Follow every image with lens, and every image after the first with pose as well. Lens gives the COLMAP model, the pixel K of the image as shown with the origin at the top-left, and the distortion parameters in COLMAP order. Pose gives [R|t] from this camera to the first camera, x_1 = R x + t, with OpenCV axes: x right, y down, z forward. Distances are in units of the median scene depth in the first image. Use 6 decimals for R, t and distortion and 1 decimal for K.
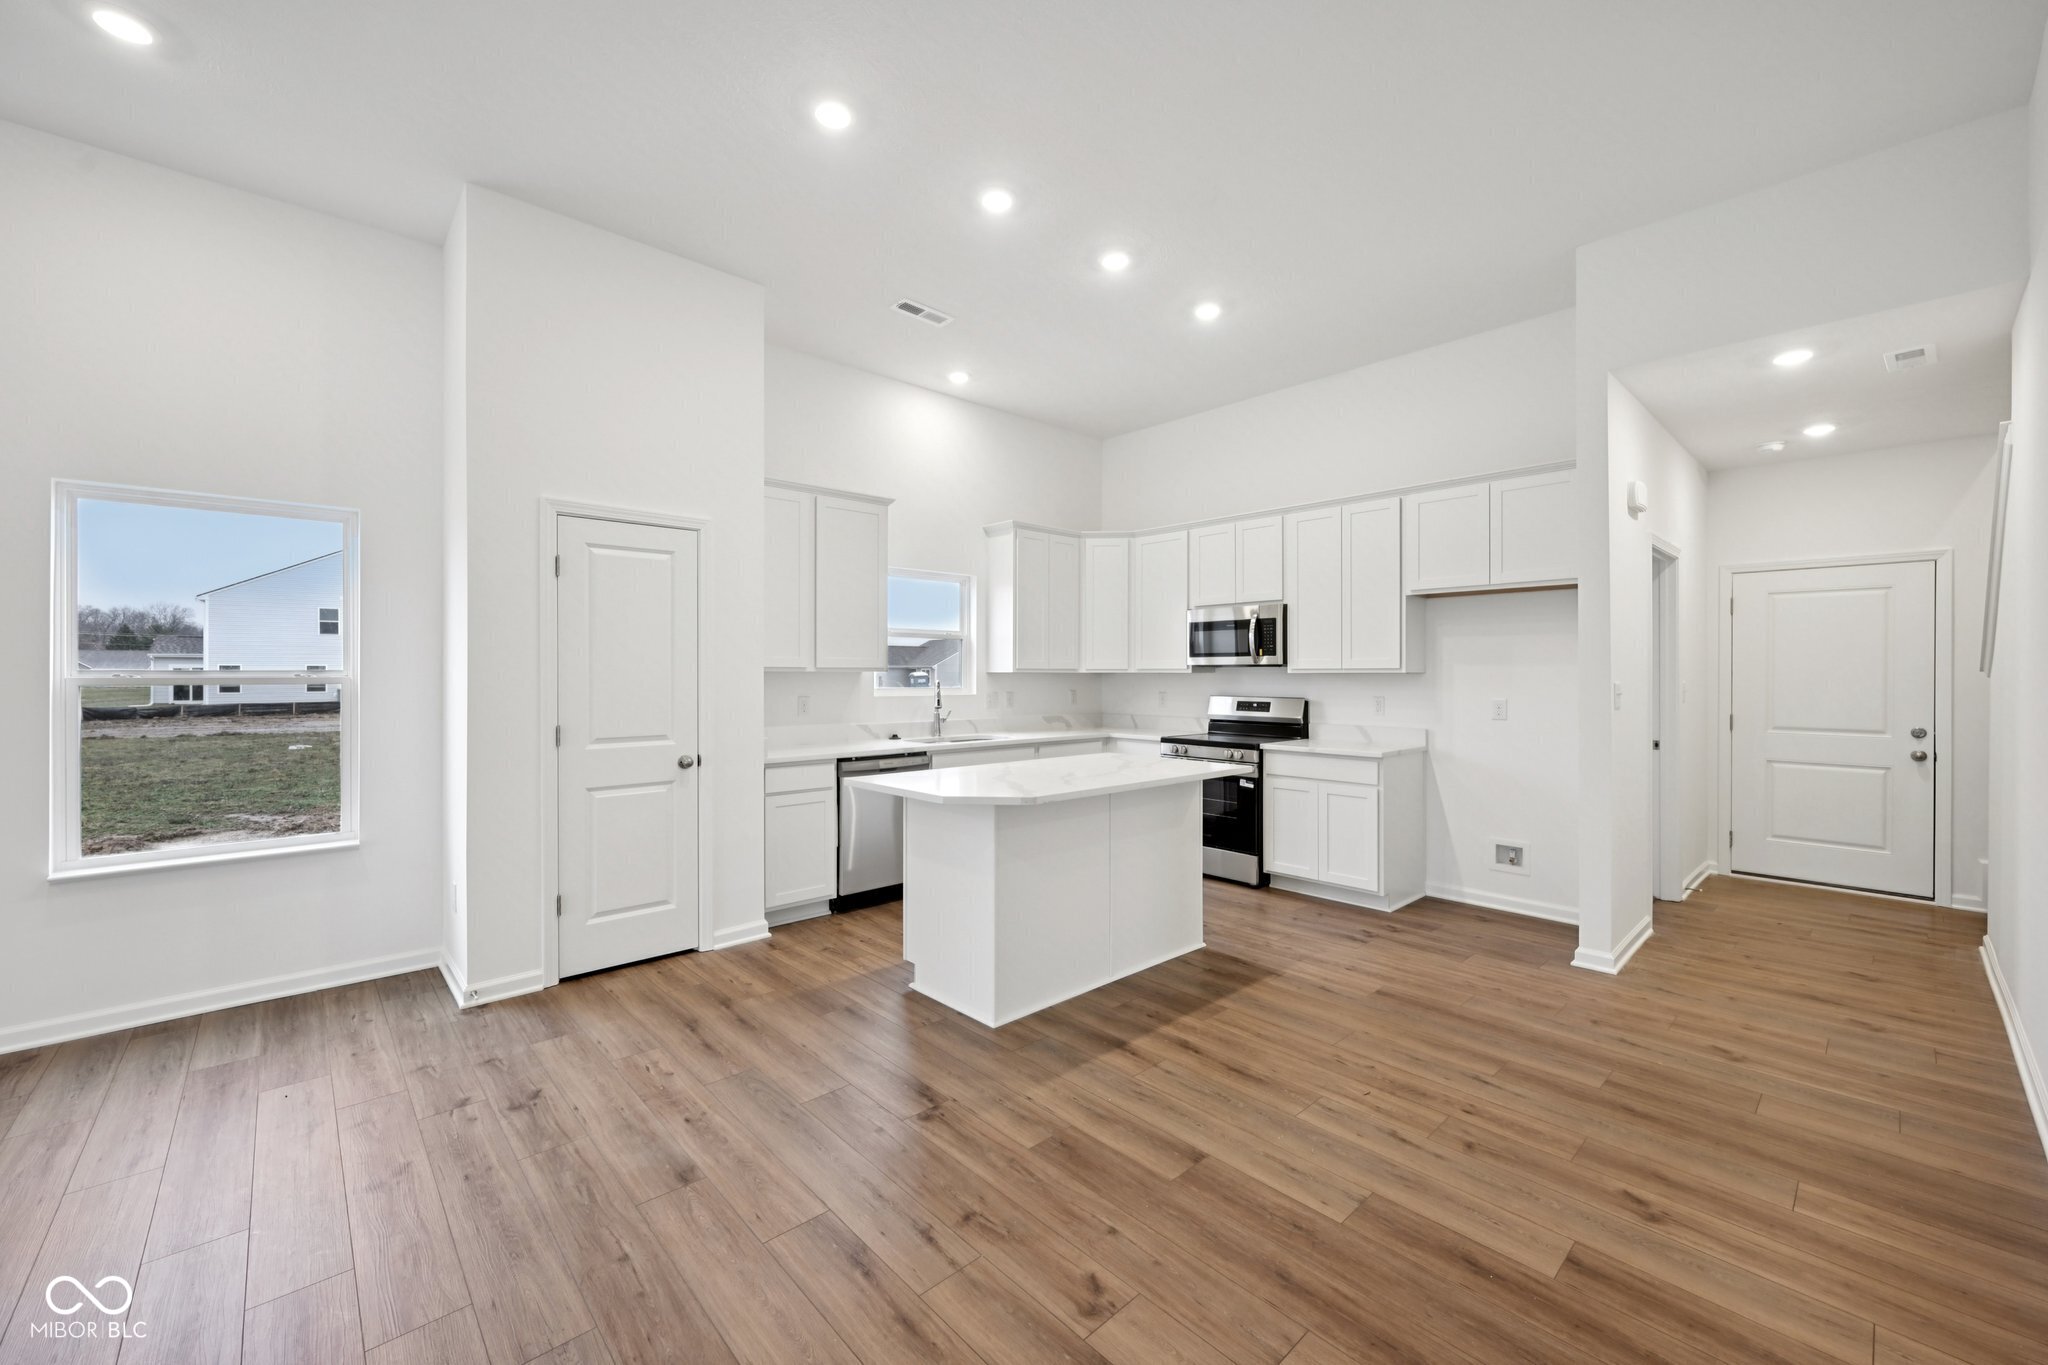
lens RADIAL K [[808.6, 0, 1025.6], [0, 808.6, 674.4], [0, 0, 1]] dist [0.001356, 0.000268]
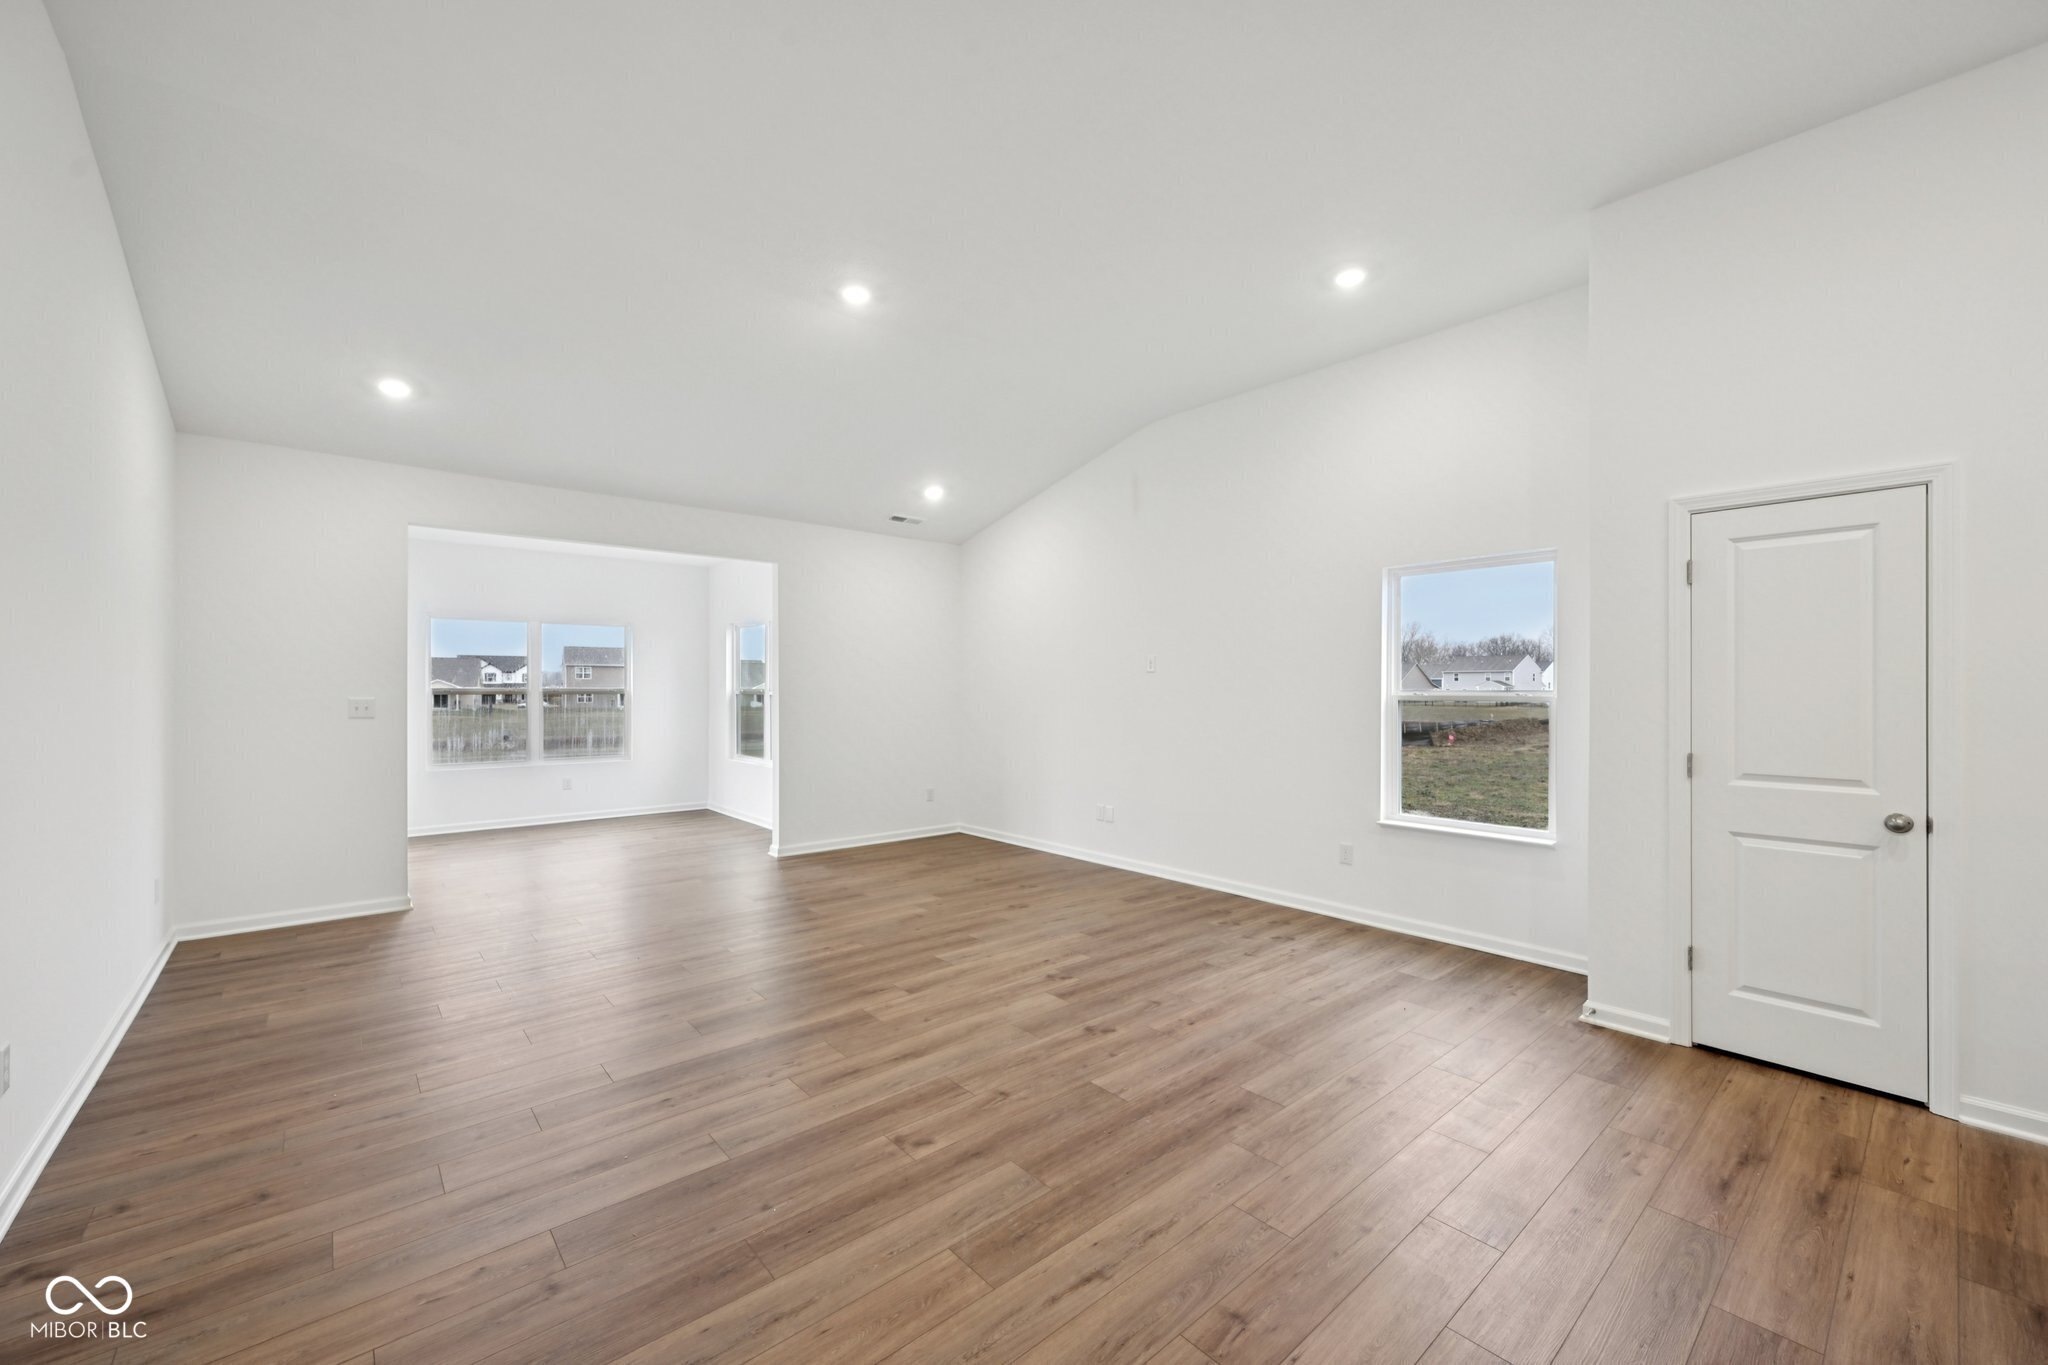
lens RADIAL K [[805.5, 0, 1027.6], [0, 805.5, 687.9], [0, 0, 1]] dist [0.004317, -0.000211]
pose [[-0.026935, -0.001319, -0.999636, 0.325828], [-0.005020, 0.999987, -0.001184, -0.003342], [0.999625, 0.004986, -0.026941, 0.305695]]
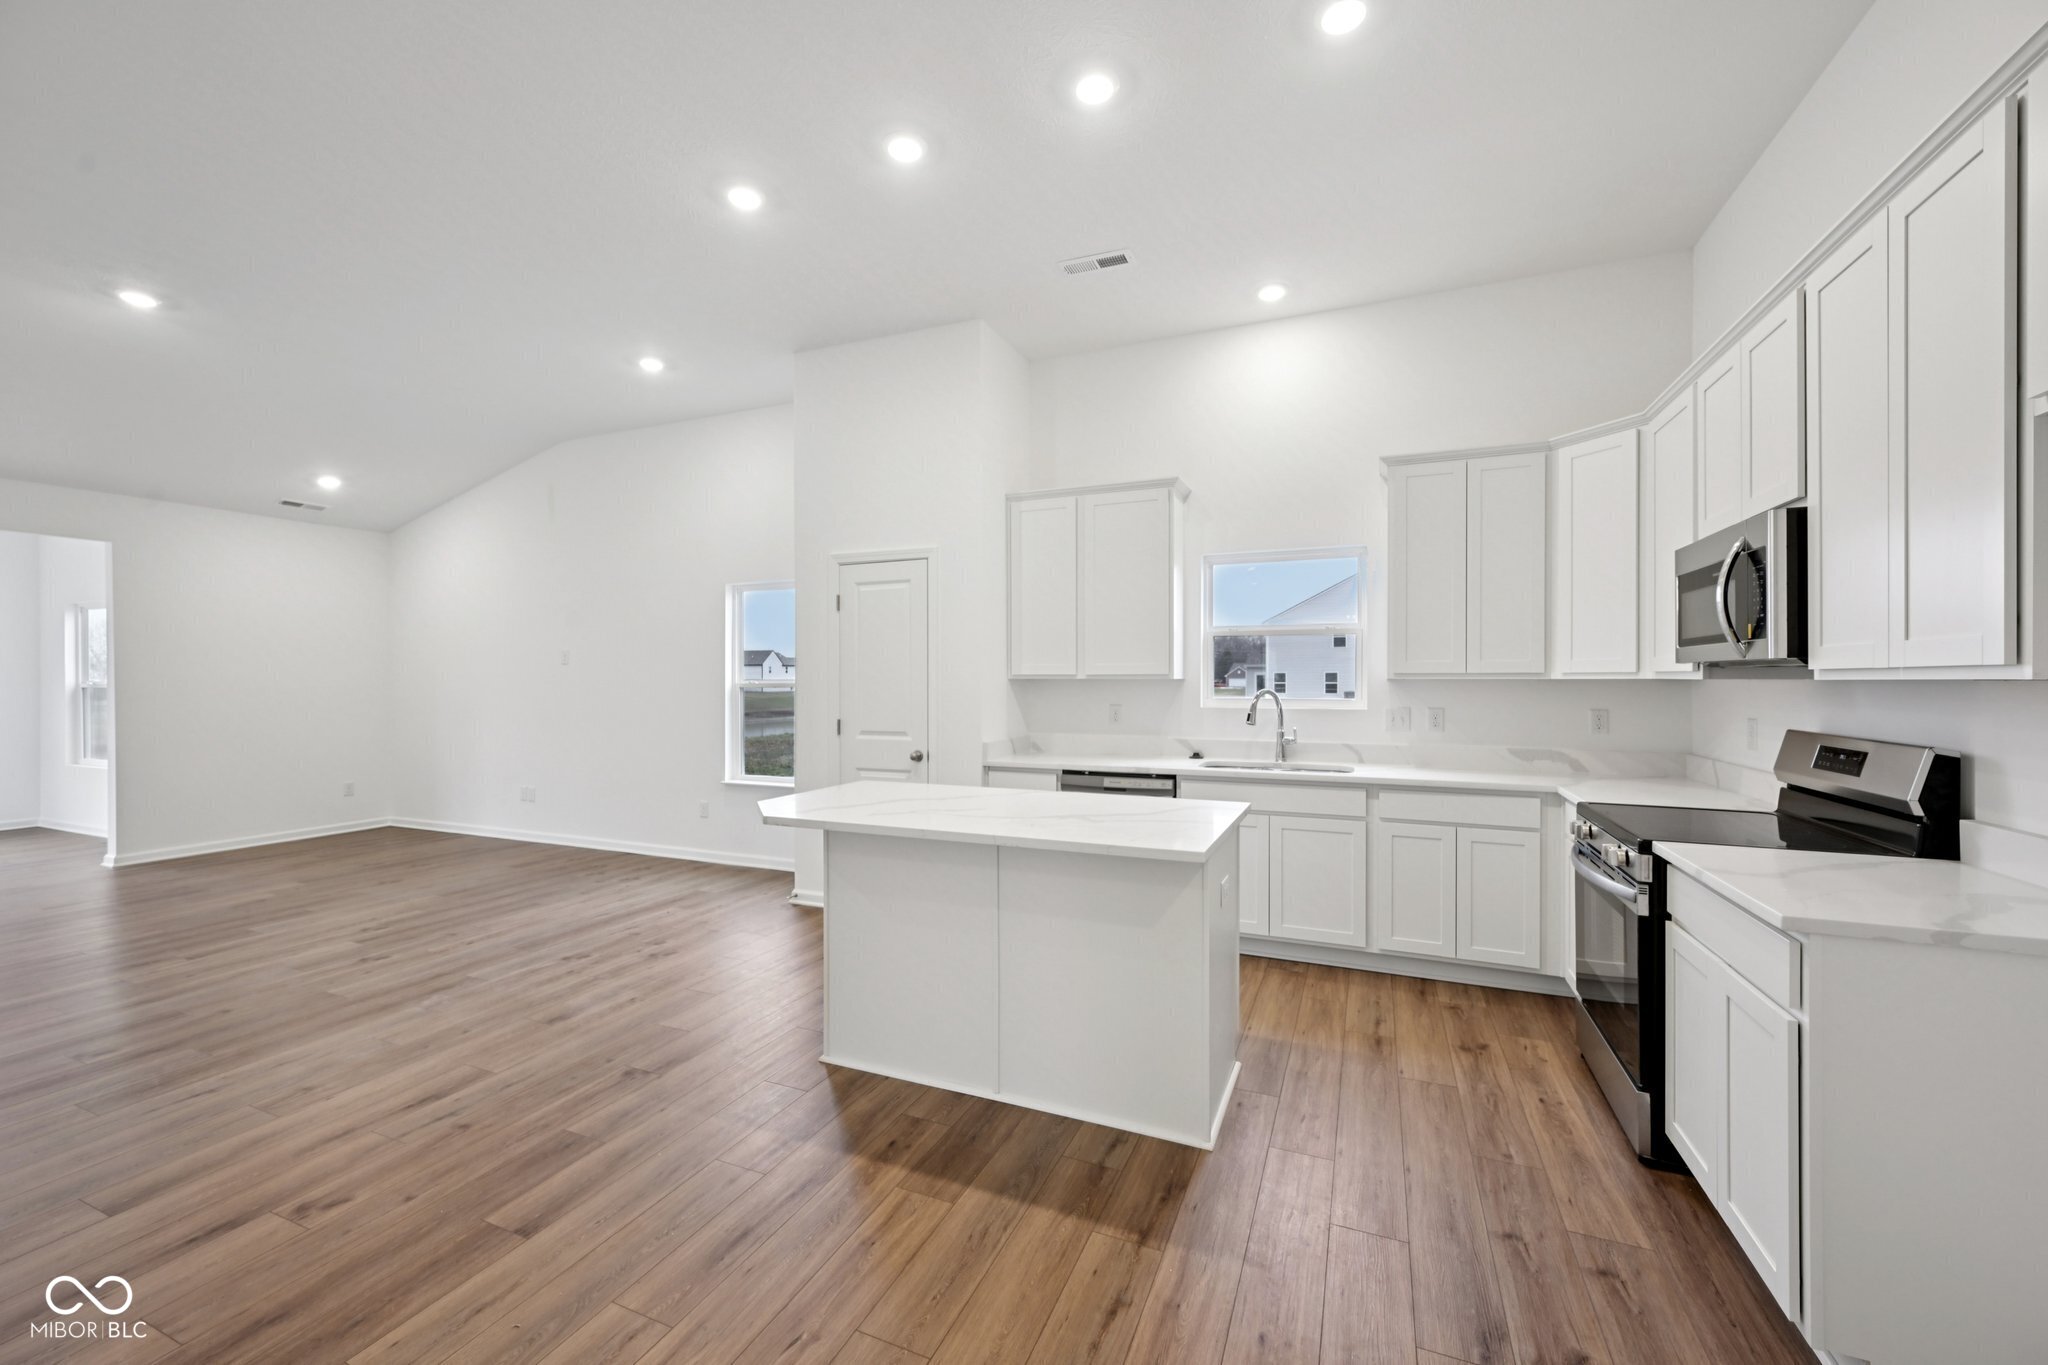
lens RADIAL K [[806.1, 0, 1024.2], [0, 806.1, 680.7], [0, 0, 1]] dist [0.001114, -0.000098]
pose [[0.406837, 0.001774, -0.913499, 0.806232], [0.000790, 0.999997, 0.002294, -0.004940], [0.913501, -0.001655, 0.406834, 0.740792]]
